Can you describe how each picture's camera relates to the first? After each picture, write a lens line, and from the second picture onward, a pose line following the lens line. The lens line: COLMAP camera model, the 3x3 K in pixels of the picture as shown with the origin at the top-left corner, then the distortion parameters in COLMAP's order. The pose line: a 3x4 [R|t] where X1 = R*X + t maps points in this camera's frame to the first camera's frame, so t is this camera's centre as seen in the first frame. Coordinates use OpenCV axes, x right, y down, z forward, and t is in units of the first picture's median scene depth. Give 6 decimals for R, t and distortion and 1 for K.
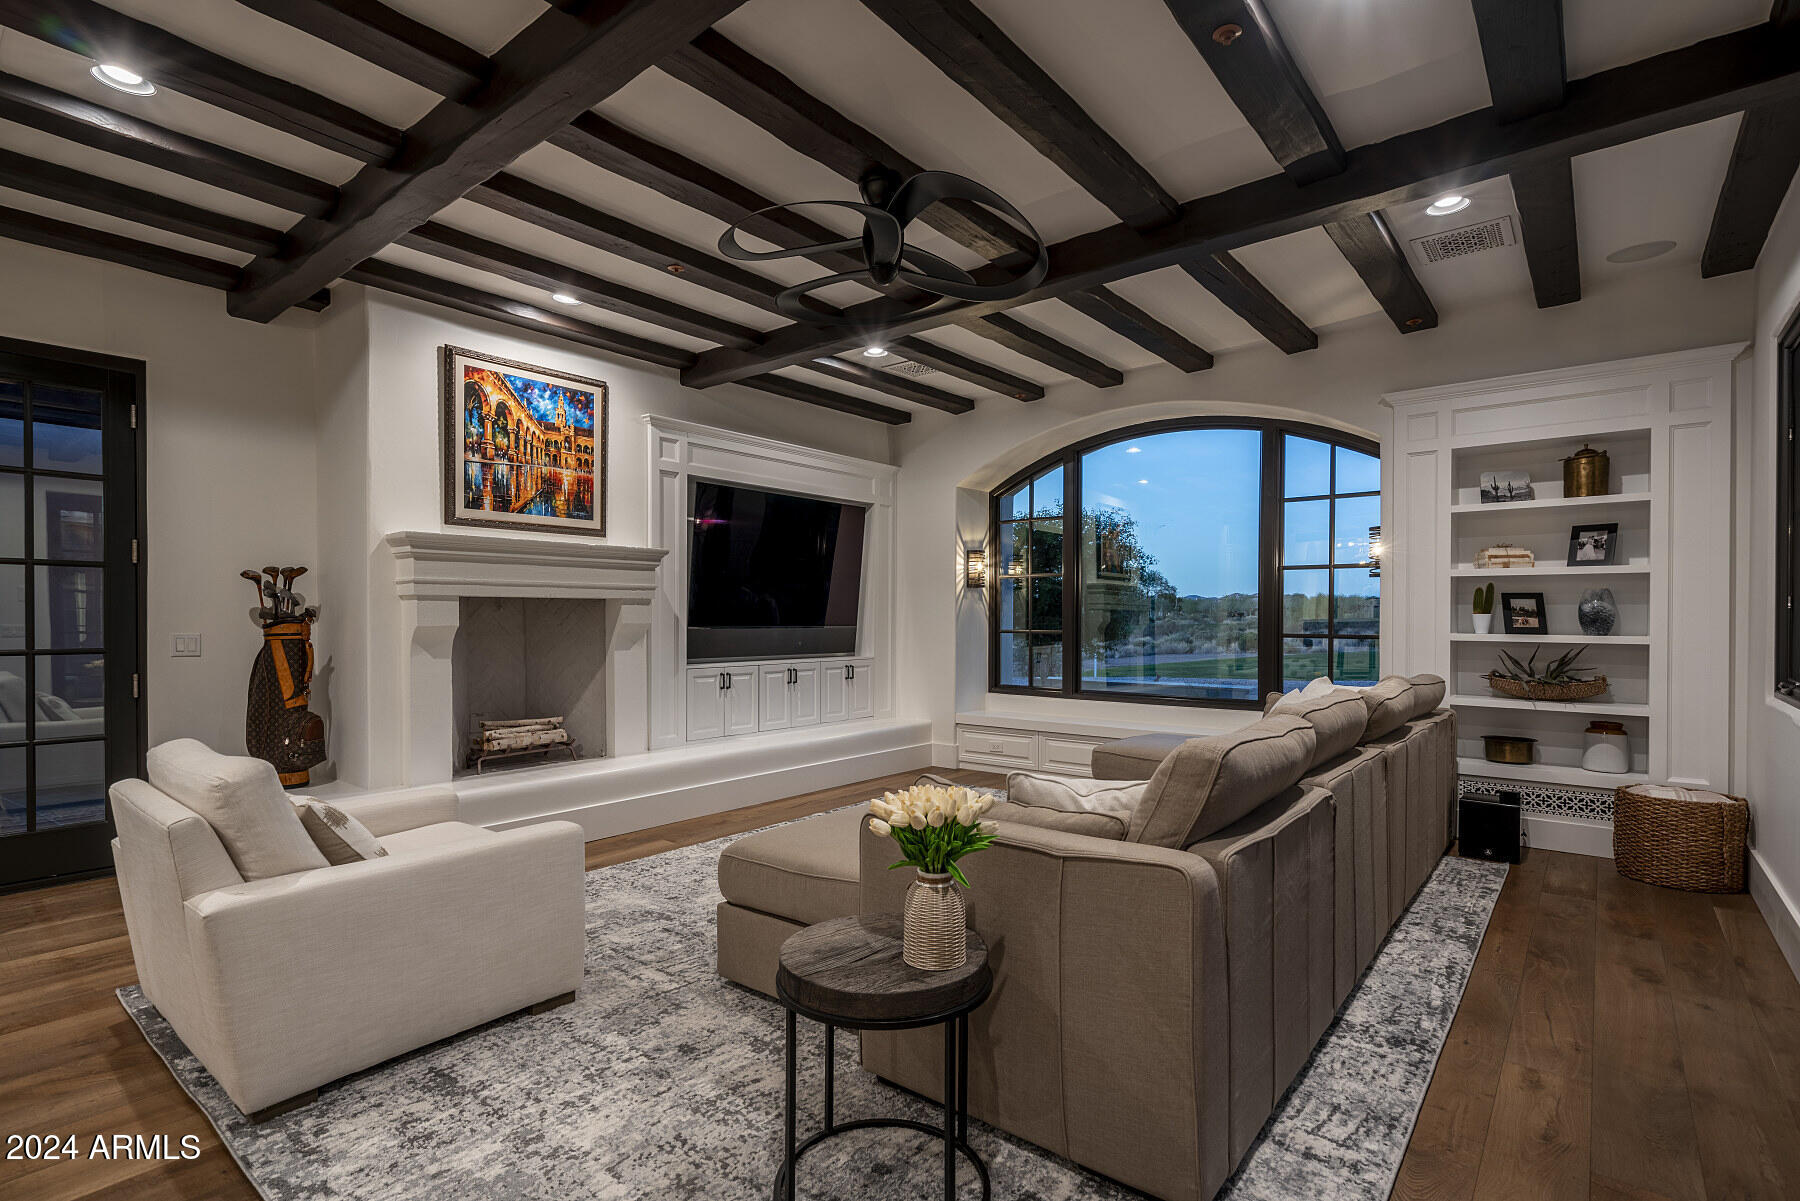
lens RADIAL K [[916.5, 0, 889.9], [0, 916.5, 599.3], [0, 0, 1]] dist [0.013967, -0.000471]
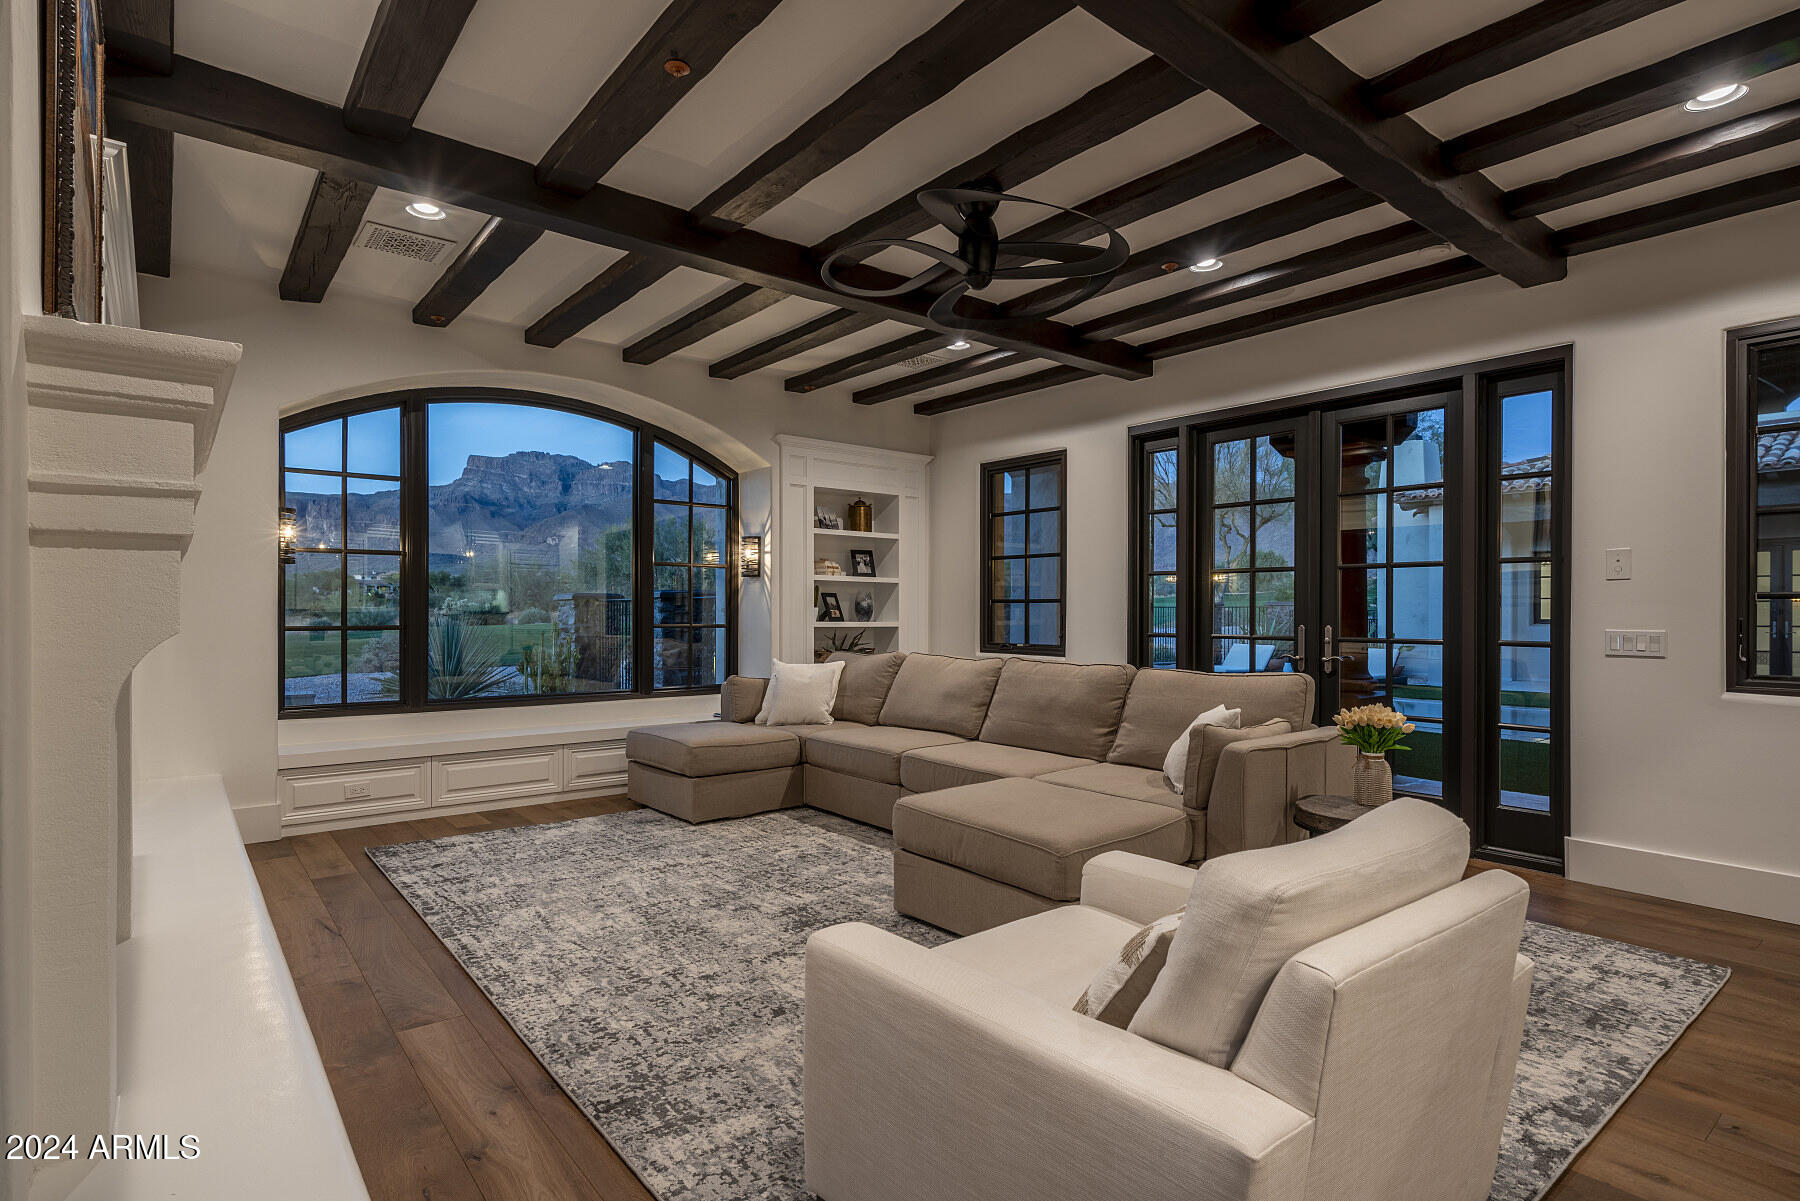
lens RADIAL K [[937.9, 0, 910.0], [0, 937.9, 610.1], [0, 0, 1]] dist [-0.000310, -0.000071]
pose [[0.148653, 0.000967, 0.988889, -0.784069], [-0.021187, 0.999773, 0.002207, 0.014656], [-0.988662, -0.021280, 0.148640, 0.680881]]
